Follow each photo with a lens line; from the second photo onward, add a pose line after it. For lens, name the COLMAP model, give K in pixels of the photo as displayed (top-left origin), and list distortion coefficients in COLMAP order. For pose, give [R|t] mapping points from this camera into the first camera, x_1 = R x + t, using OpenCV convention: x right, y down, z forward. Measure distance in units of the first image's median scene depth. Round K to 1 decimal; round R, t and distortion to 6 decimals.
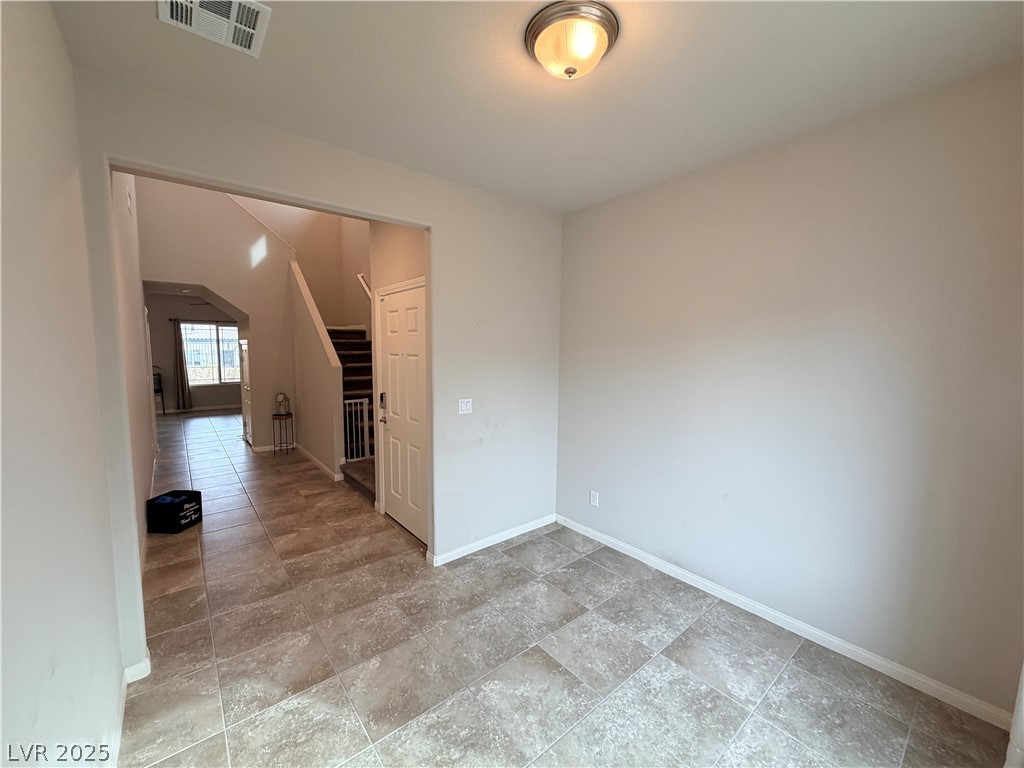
lens RADIAL K [[409.0, 0, 511.7], [0, 409.0, 384.7], [0, 0, 1]] dist [0.000868, -0.000095]
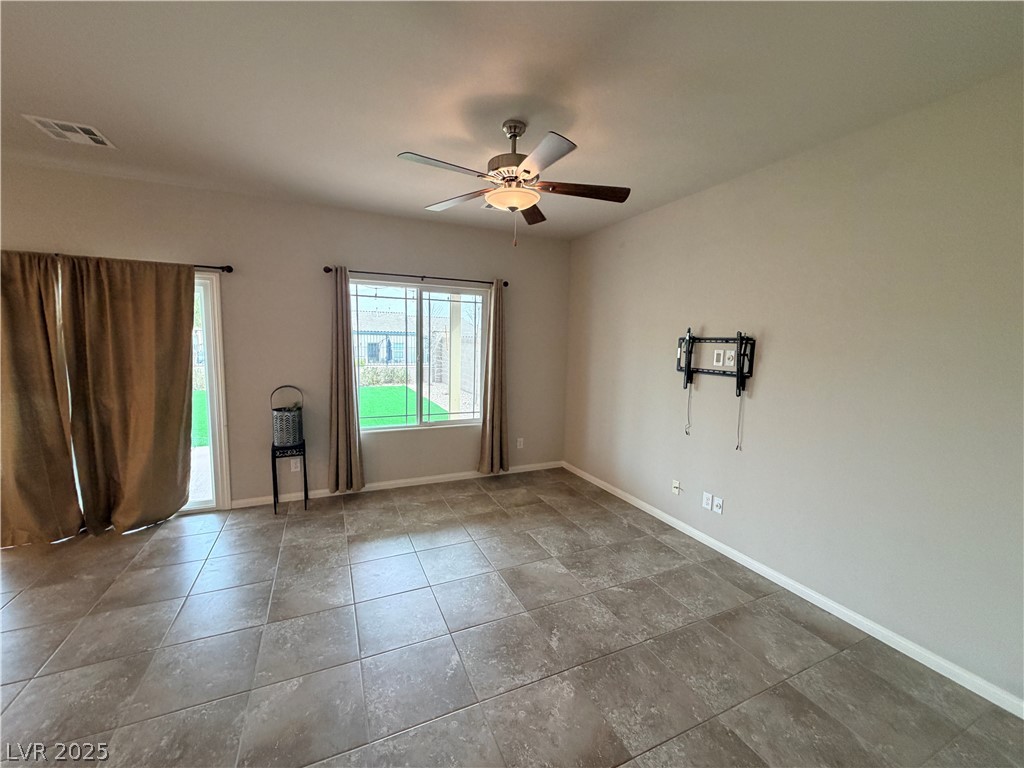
lens RADIAL K [[409.0, 0, 507.7], [0, 409.0, 382.2], [0, 0, 1]] dist [0.000868, -0.000095]
pose [[0.964979, 0.040158, -0.259233, -0.550730], [-0.038817, 0.999193, 0.010292, -0.059613], [0.259438, 0.000131, 0.965760, 0.653438]]
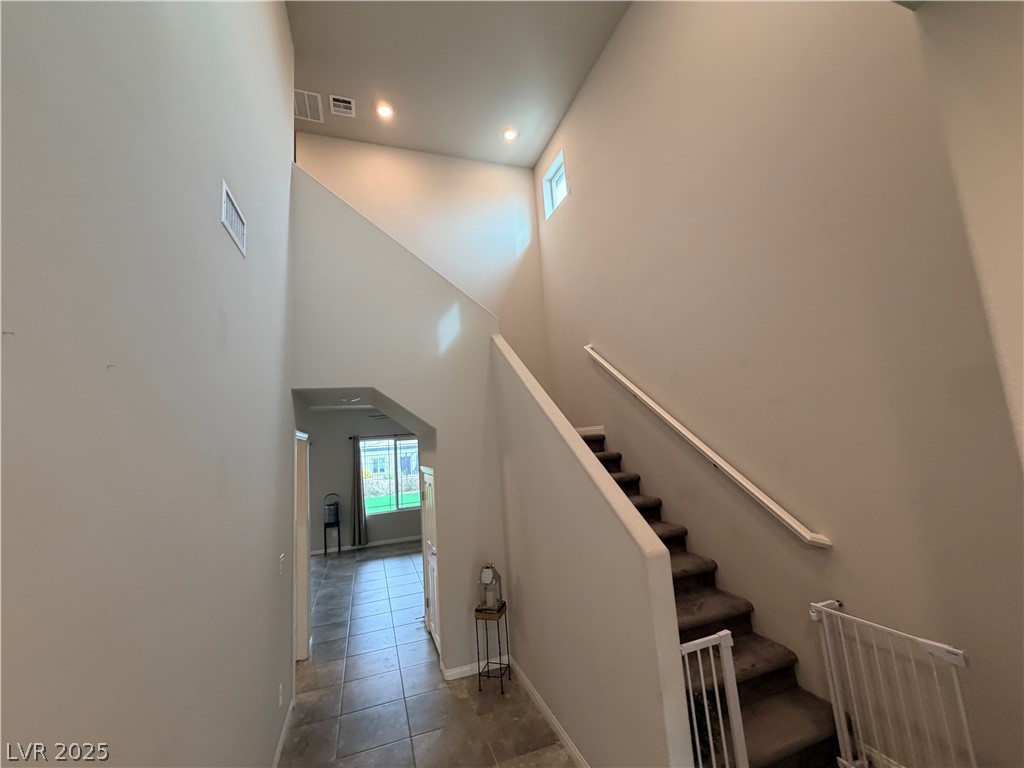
lens RADIAL K [[409.0, 0, 511.7], [0, 409.0, 382.9], [0, 0, 1]] dist [0.000868, -0.000095]
pose [[0.935442, -0.123974, -0.331027, -0.203642], [0.049066, 0.972953, -0.225731, -0.058206], [0.350058, 0.194916, 0.916224, 0.292140]]
